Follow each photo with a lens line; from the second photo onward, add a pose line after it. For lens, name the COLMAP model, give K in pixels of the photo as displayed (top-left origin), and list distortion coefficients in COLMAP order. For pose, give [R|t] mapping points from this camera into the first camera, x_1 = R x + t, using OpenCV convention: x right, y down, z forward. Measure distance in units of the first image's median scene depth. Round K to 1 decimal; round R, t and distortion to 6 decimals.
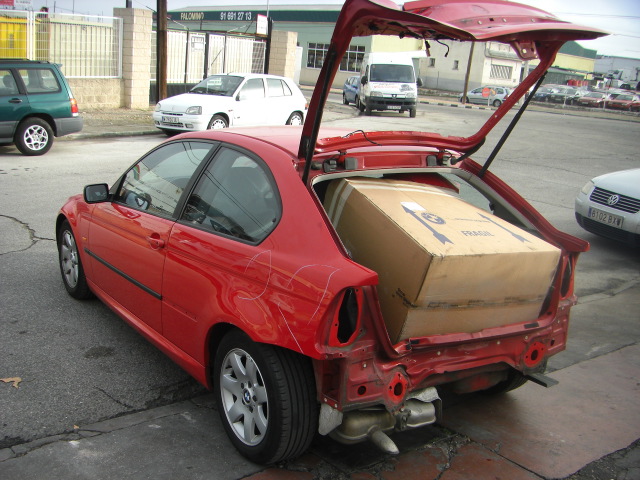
lens RADIAL K [[724.6, 0, 298.5], [0, 724.6, 318.7], [0, 0, 1]] dist [-0.184883, 0.118040]
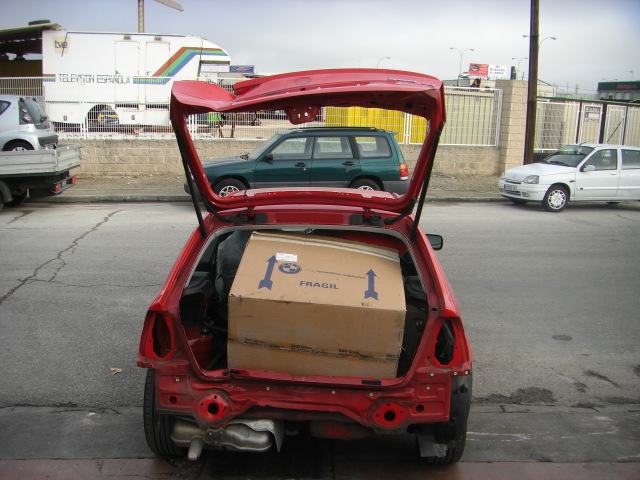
lens RADIAL K [[724.6, 0, 298.5], [0, 724.6, 318.7], [0, 0, 1]] dist [-0.184883, 0.118040]
pose [[0.805079, 0.120722, -0.580753, 0.192540], [-0.173512, 0.984175, -0.035952, -0.005717], [0.567222, 0.129711, 0.813286, 0.024227]]
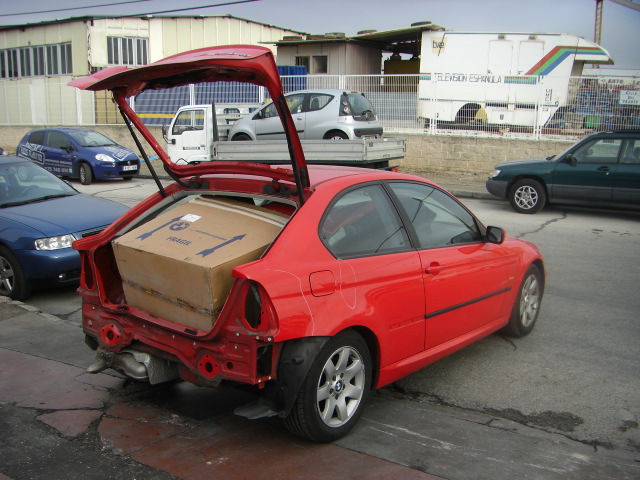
lens RADIAL K [[724.6, 0, 298.5], [0, 724.6, 318.7], [0, 0, 1]] dist [-0.184883, 0.118040]
pose [[0.317891, 0.210418, -0.924483, 0.327732], [-0.311946, 0.943988, 0.107593, -0.042181], [0.895341, 0.254187, 0.365724, 0.172017]]
